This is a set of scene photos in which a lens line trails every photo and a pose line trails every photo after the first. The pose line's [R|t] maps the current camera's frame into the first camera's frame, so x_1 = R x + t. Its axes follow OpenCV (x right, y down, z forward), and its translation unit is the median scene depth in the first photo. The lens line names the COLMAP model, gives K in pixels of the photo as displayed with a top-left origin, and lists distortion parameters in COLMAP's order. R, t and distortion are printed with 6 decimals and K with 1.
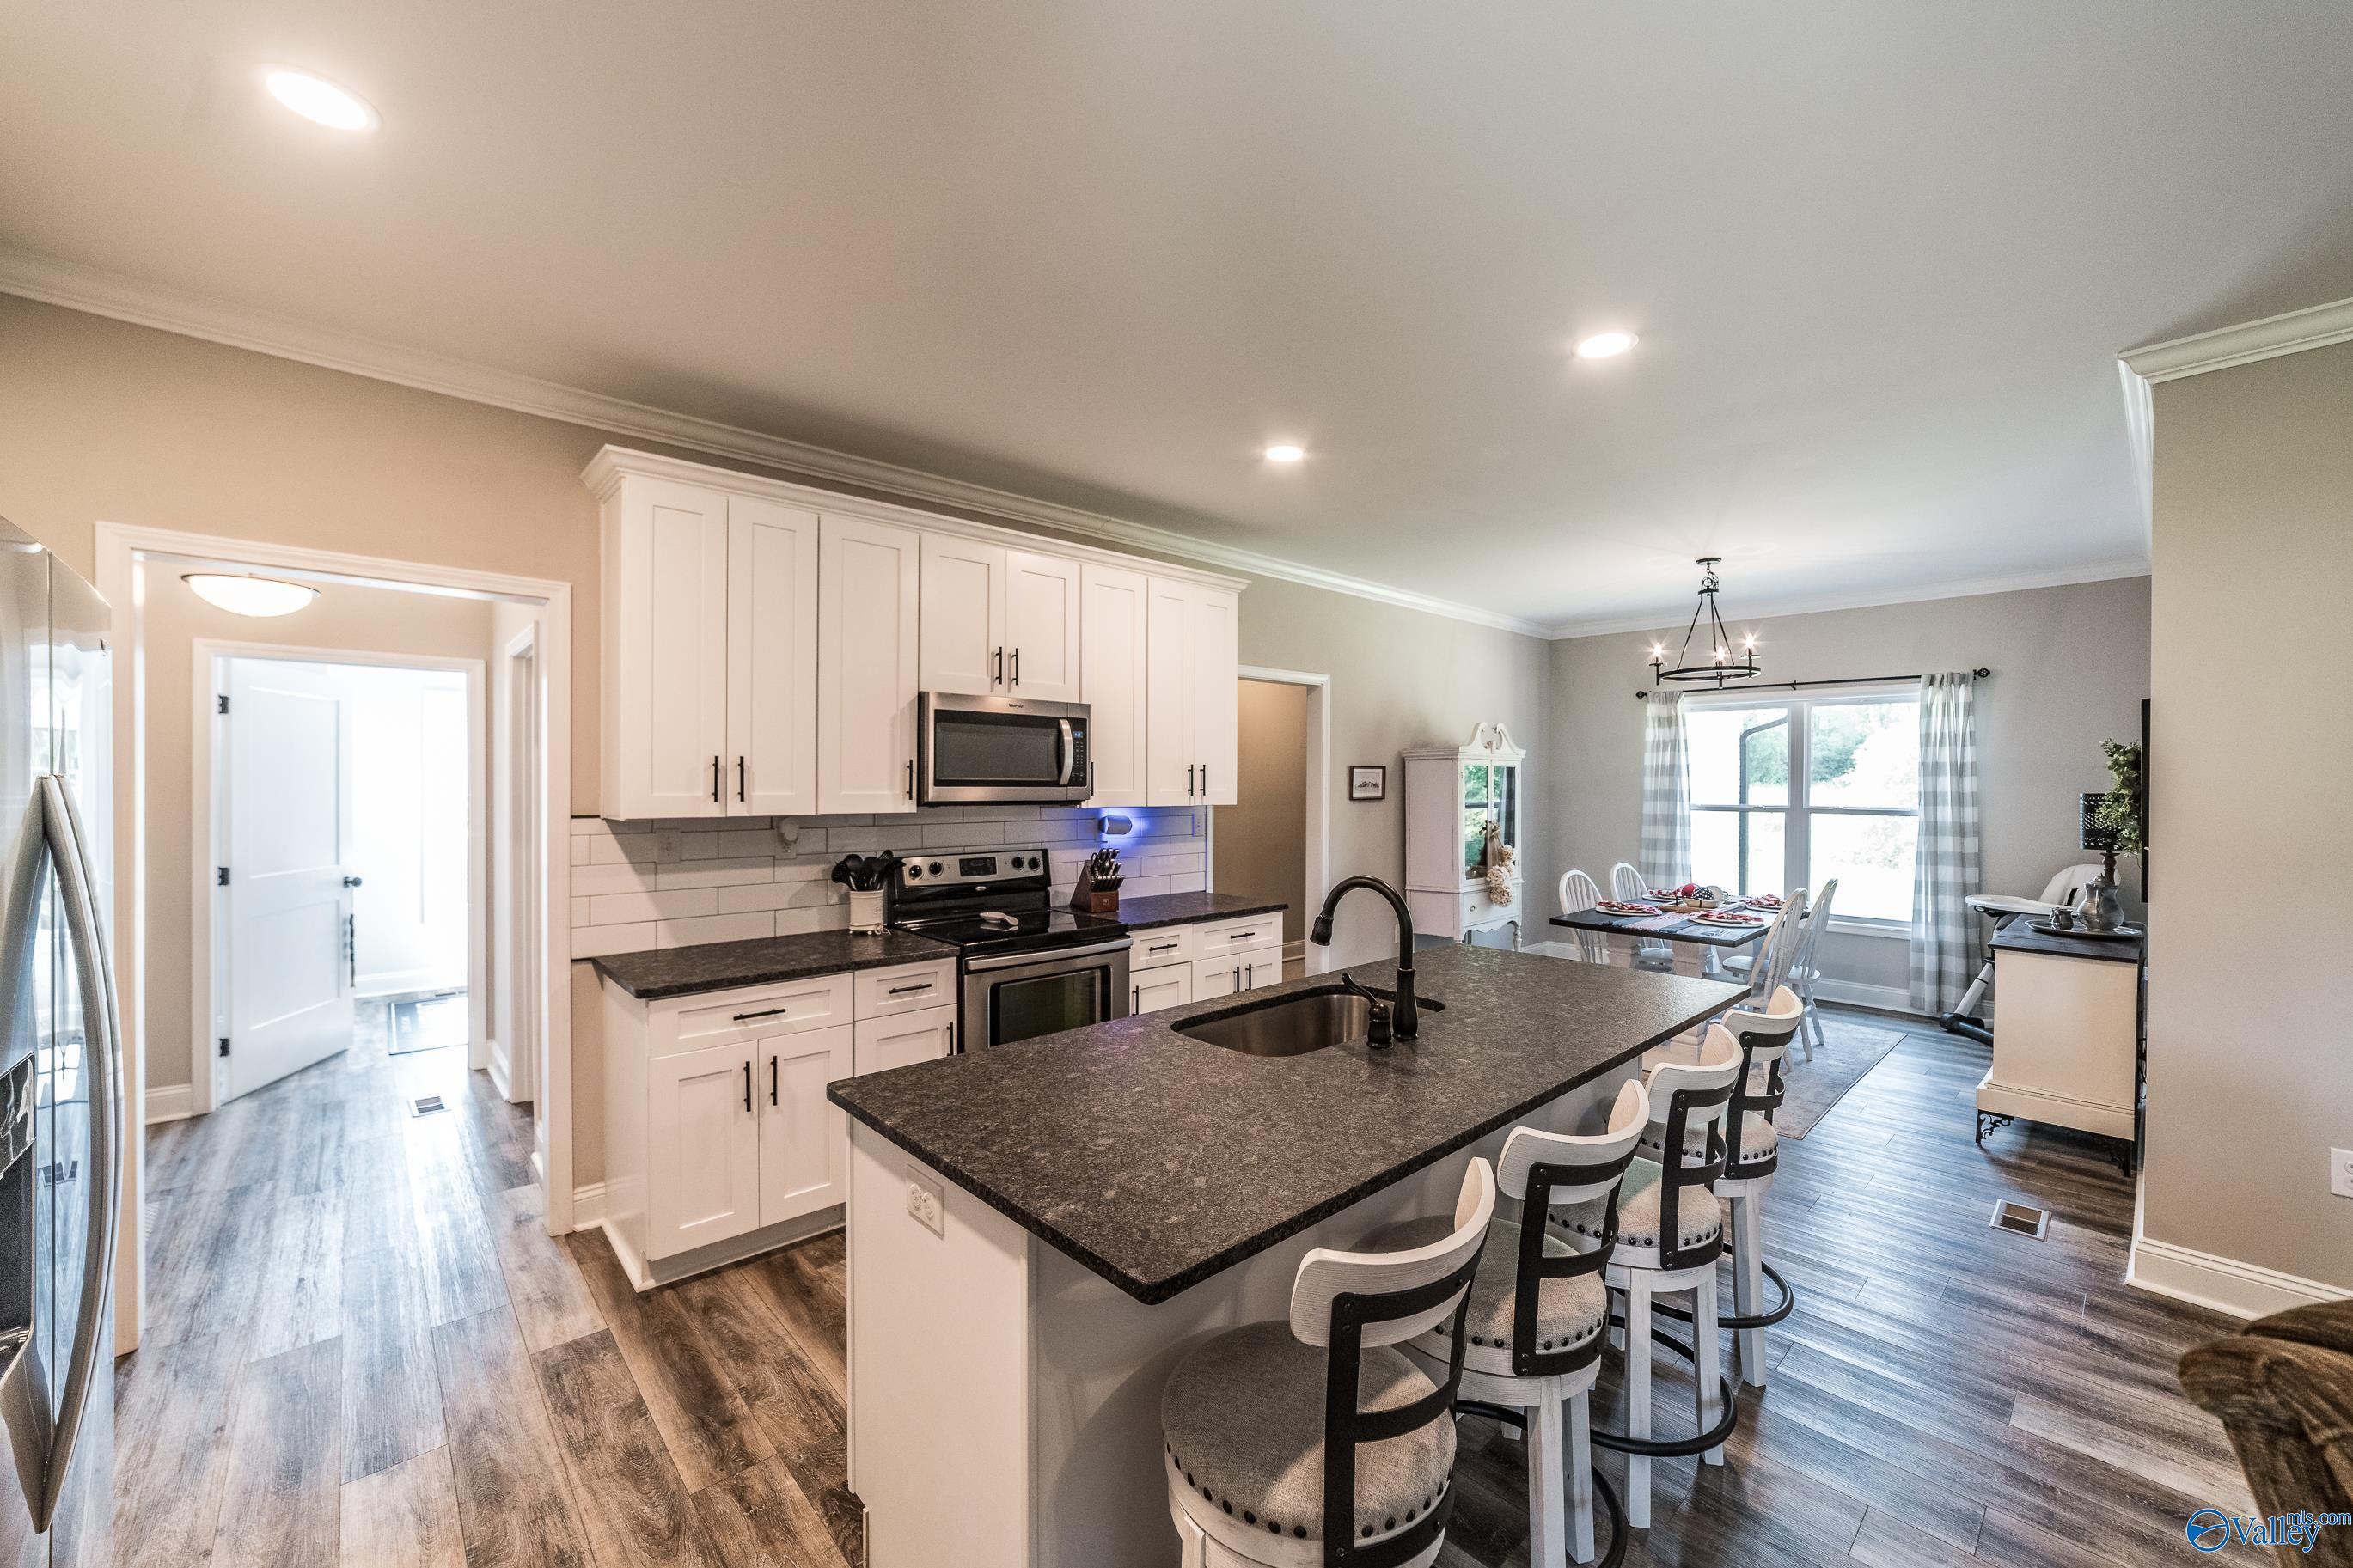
lens RADIAL K [[921.0, 0, 1166.4], [0, 921.0, 794.0], [0, 0, 1]] dist [-0.004693, 0.005394]
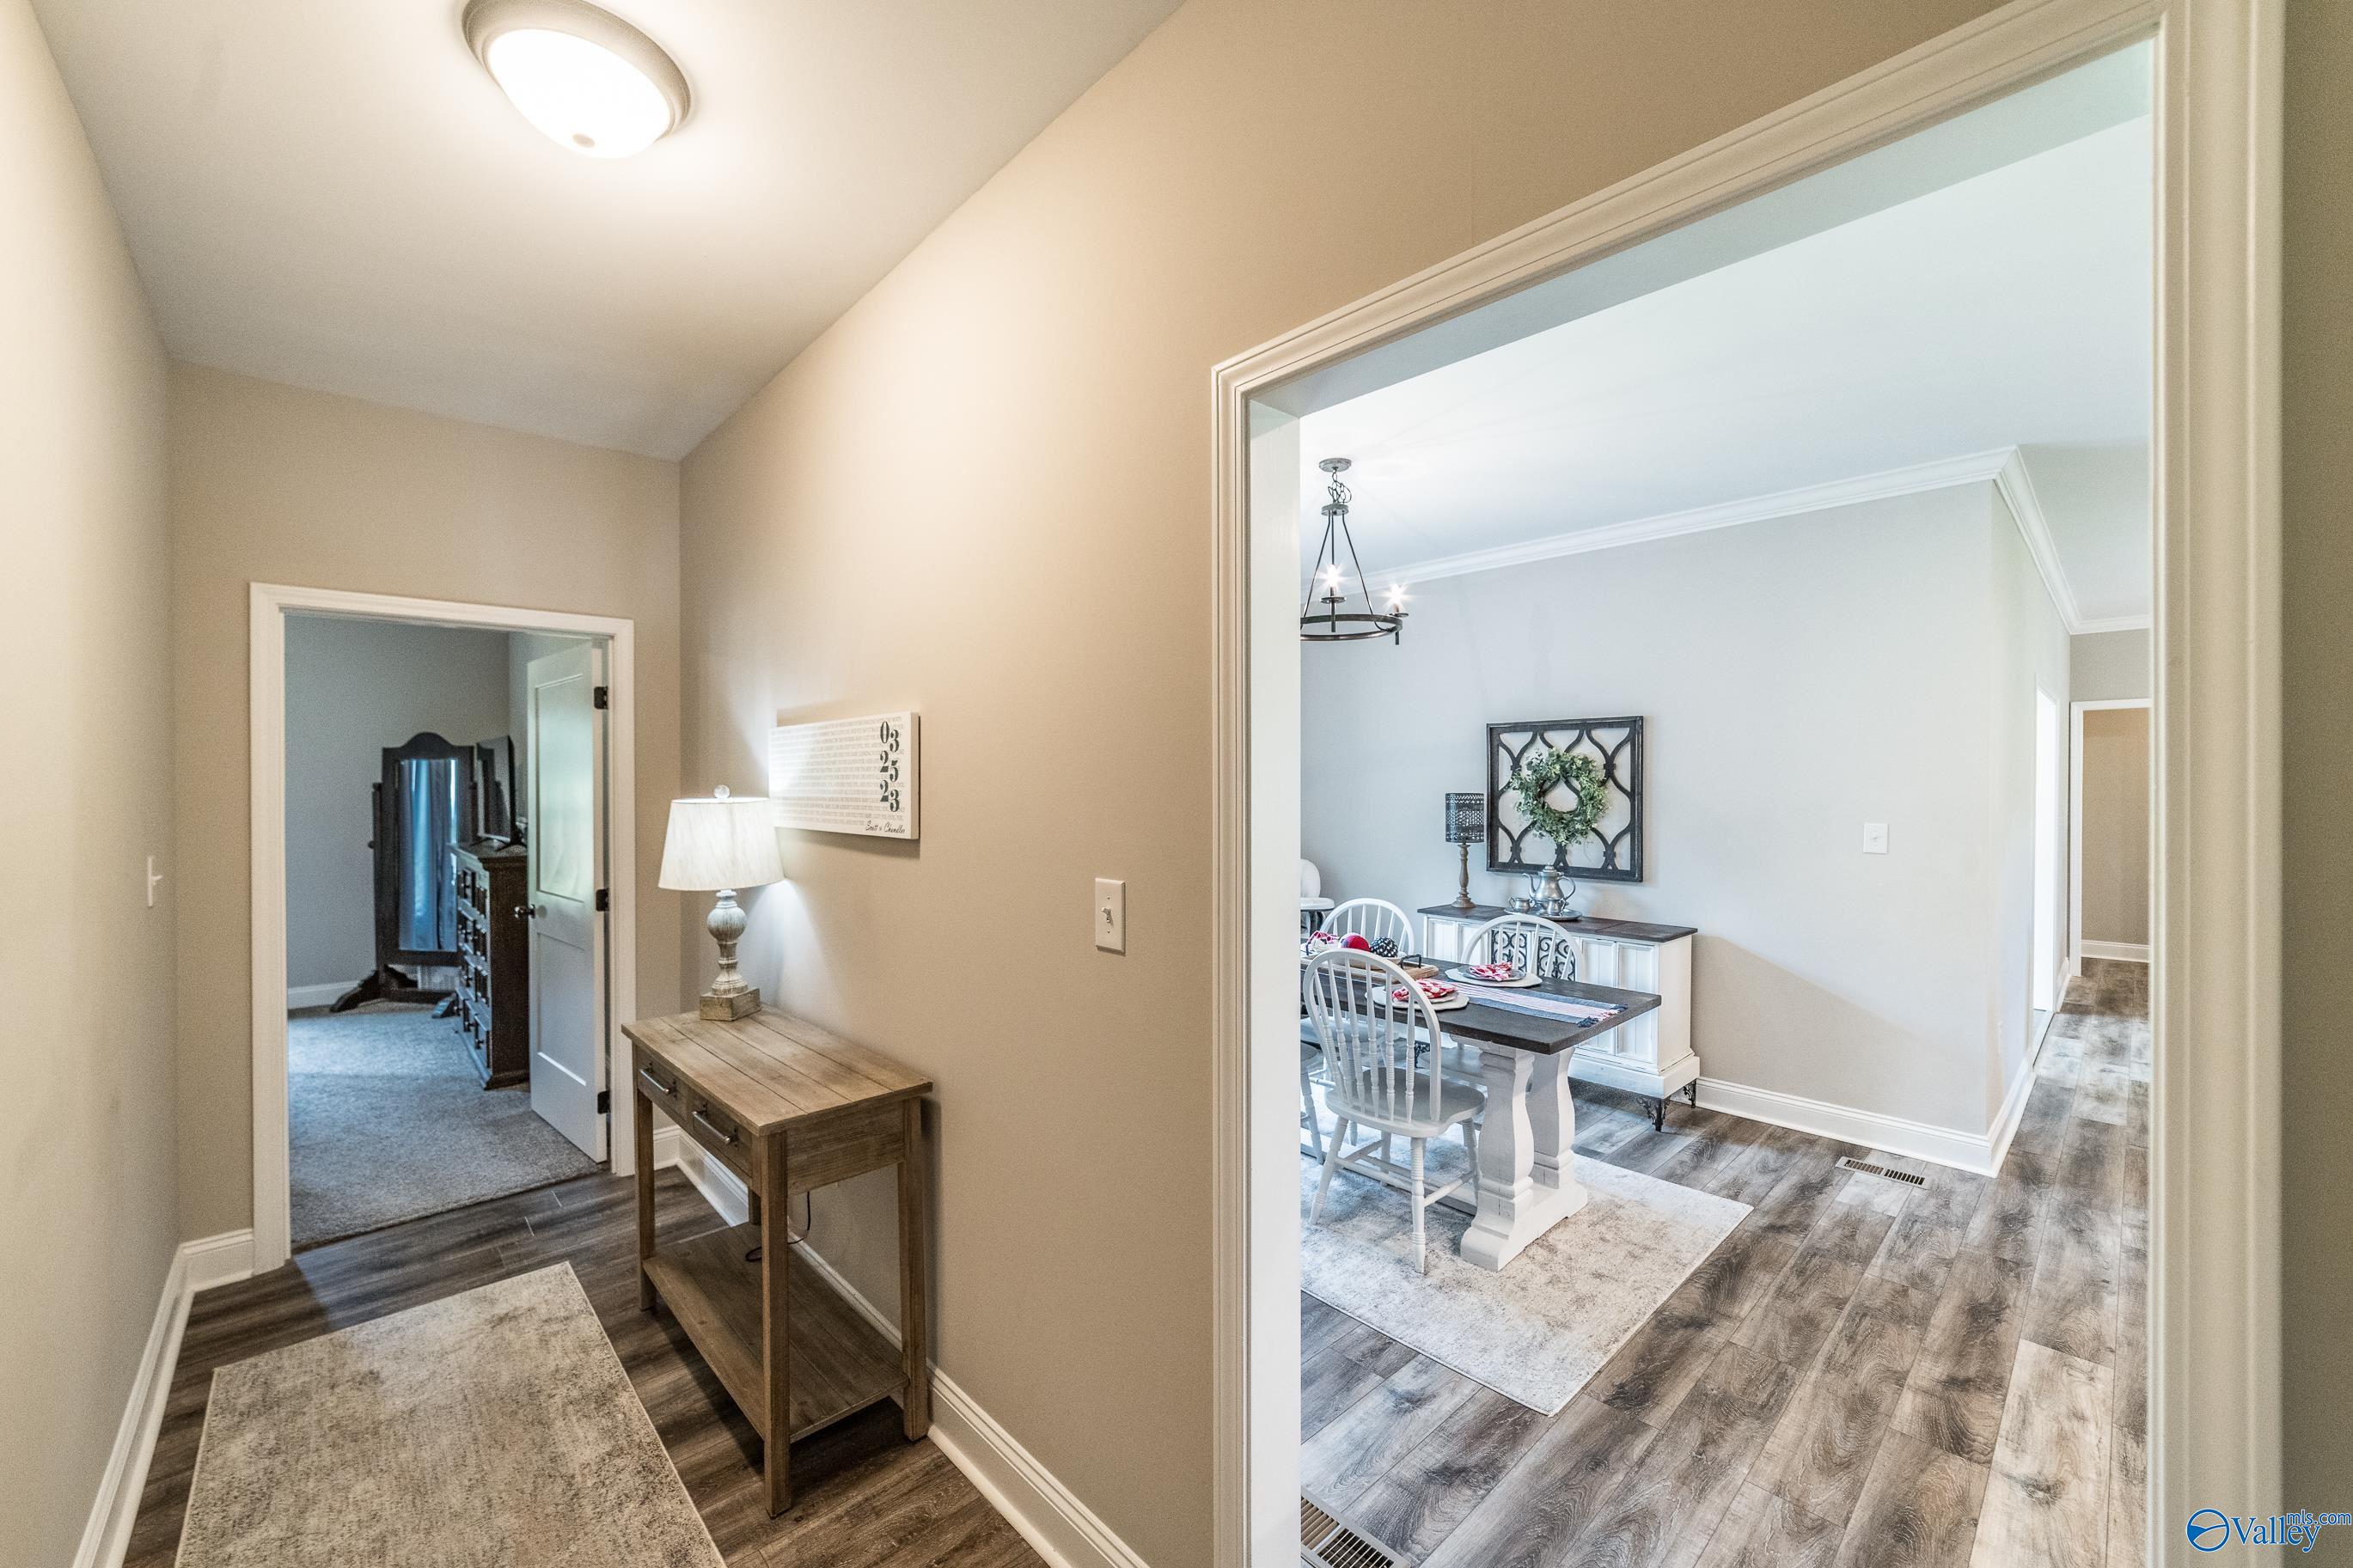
lens RADIAL K [[921.0, 0, 1188.5], [0, 921.0, 792.8], [0, 0, 1]] dist [-0.004693, 0.005394]
pose [[-0.030576, -0.013711, 0.999438, -0.153987], [0.013016, 0.999816, 0.014115, -0.028886], [-0.999448, 0.013440, -0.030392, 1.703276]]
